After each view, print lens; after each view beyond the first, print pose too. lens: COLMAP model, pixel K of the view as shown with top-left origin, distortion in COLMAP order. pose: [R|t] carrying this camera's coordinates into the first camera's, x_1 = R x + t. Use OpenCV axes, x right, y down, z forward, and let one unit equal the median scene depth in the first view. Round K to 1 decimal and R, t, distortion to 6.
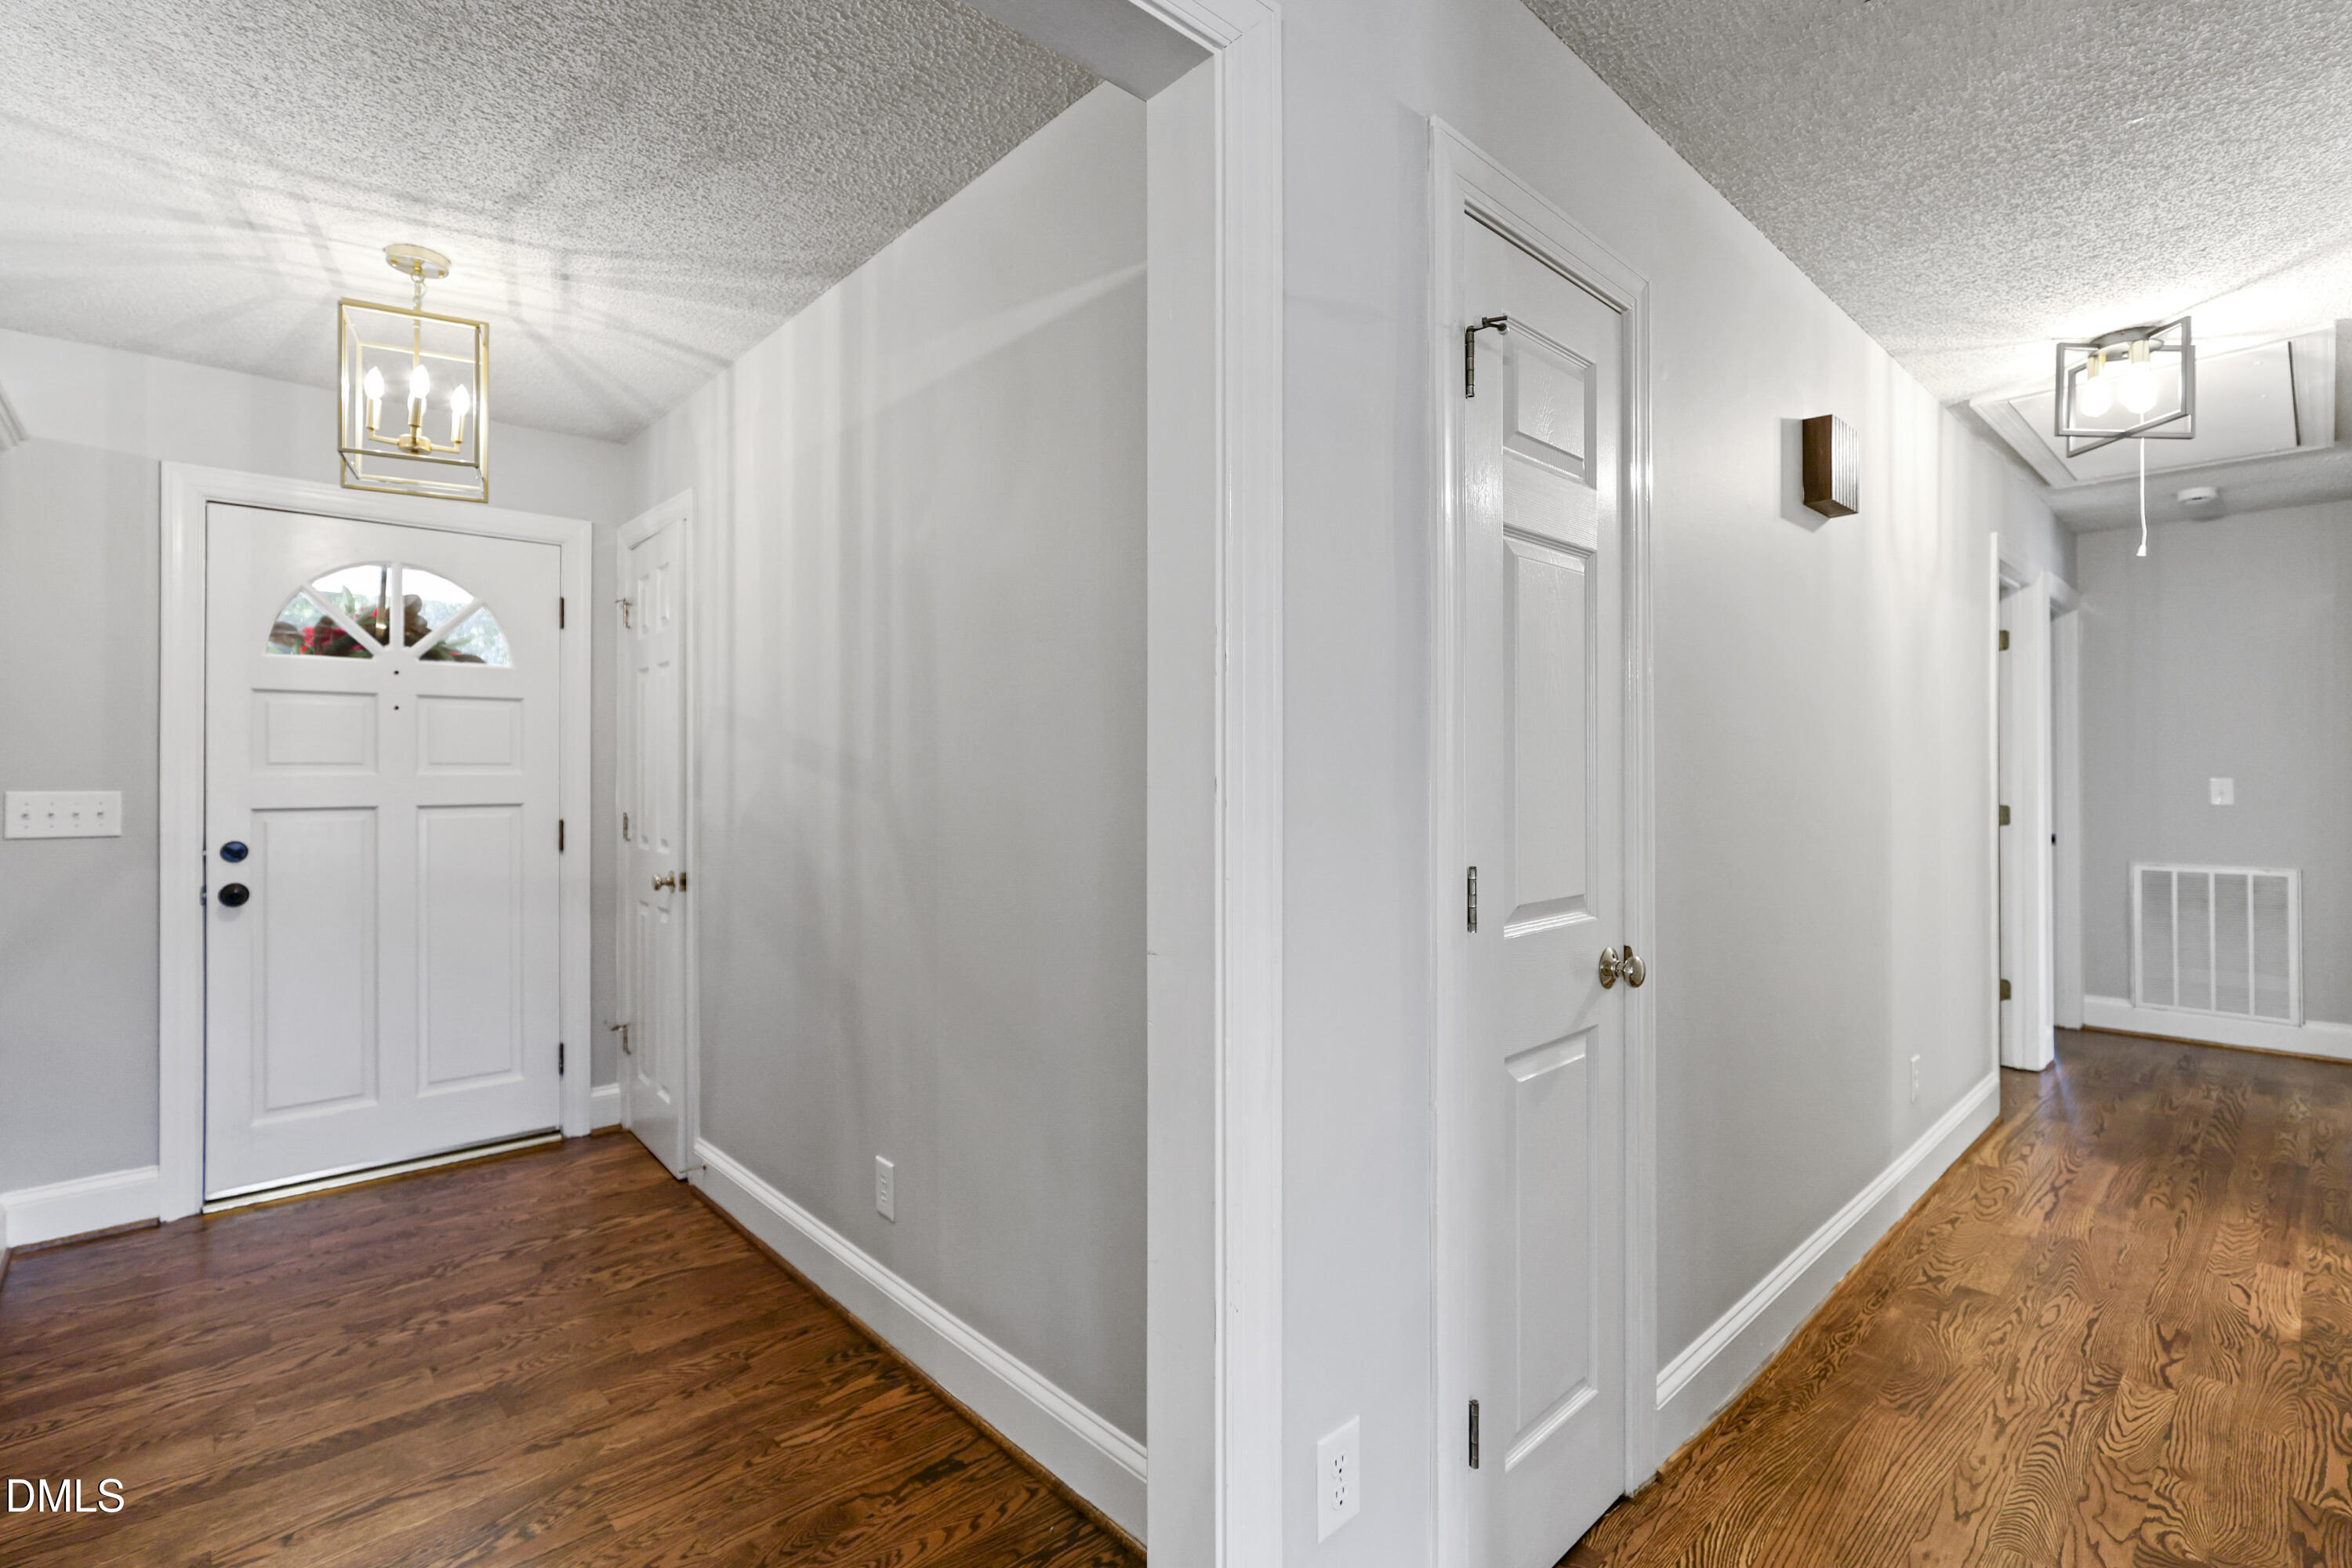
lens RADIAL K [[1066.0, 0, 1178.3], [0, 1066.0, 766.1], [0, 0, 1]] dist [-0.019494, 0.008150]
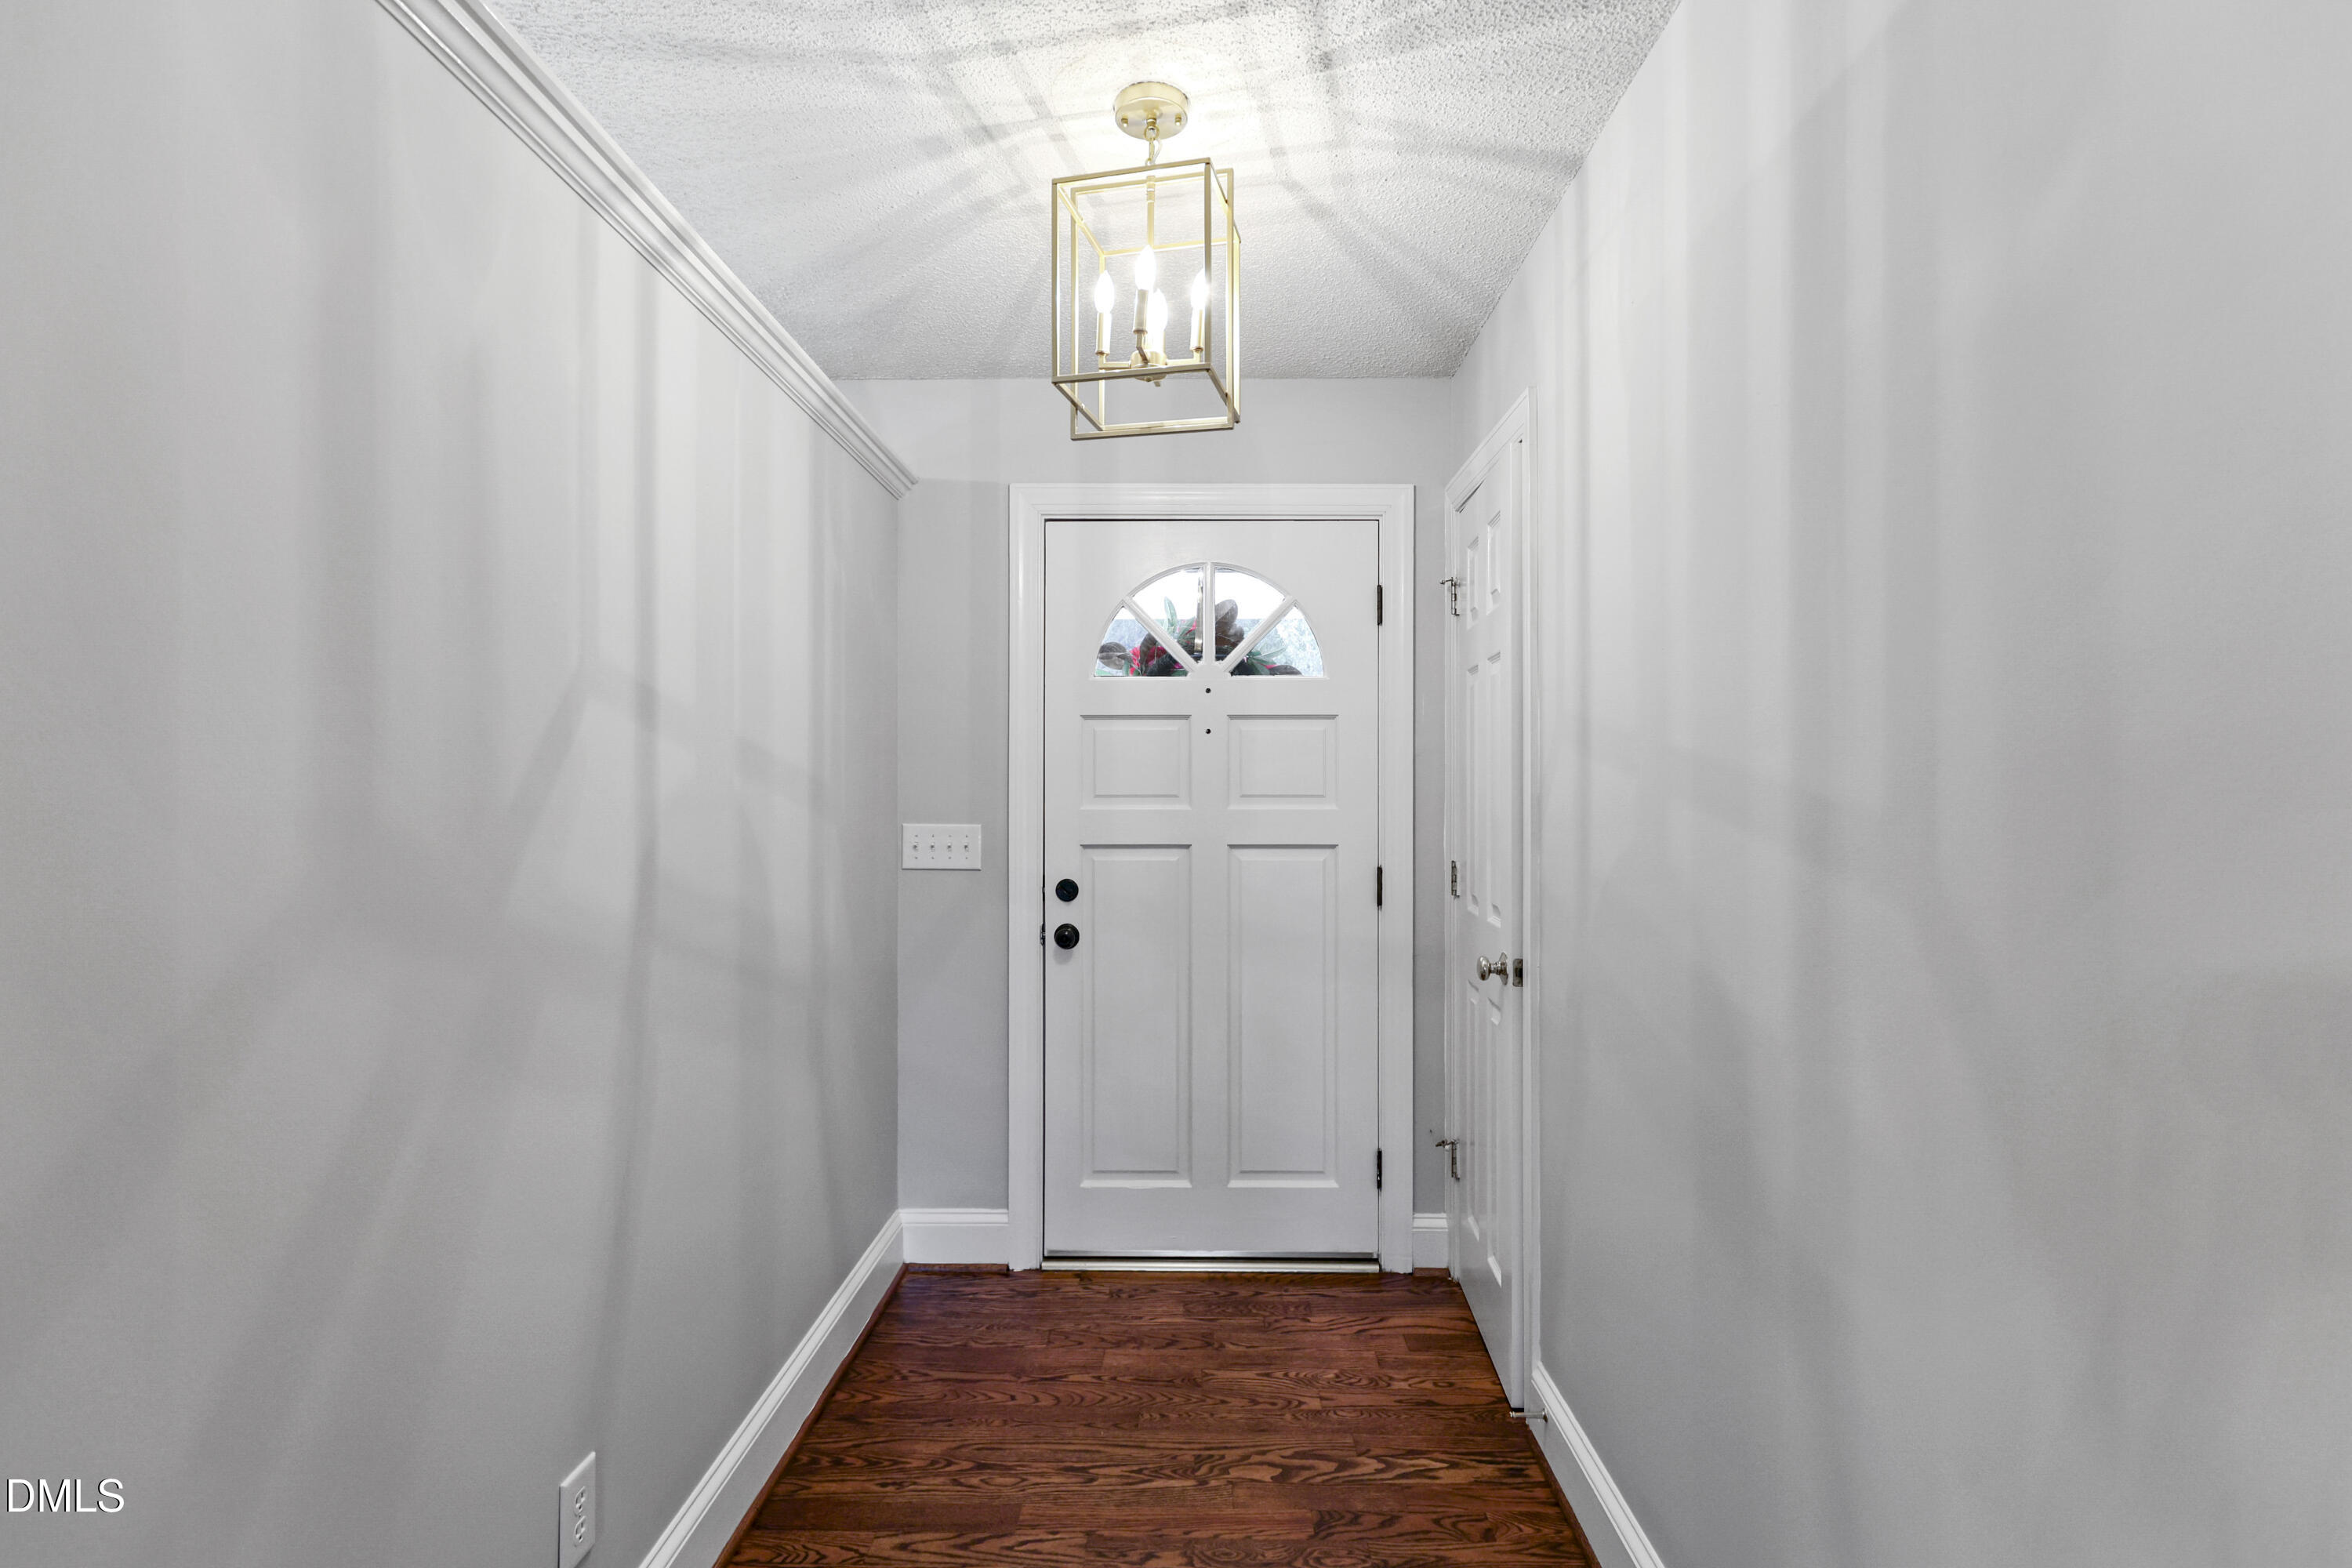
lens RADIAL K [[1146.7, 0, 1176.0], [0, 1146.7, 784.0], [0, 0, 1]] dist [0.000953, 0.000082]
pose [[0.727353, -0.002107, -0.686260, -0.128320], [0.000962, 0.999997, -0.002050, -0.011408], [0.686262, 0.000831, 0.727354, 0.333701]]
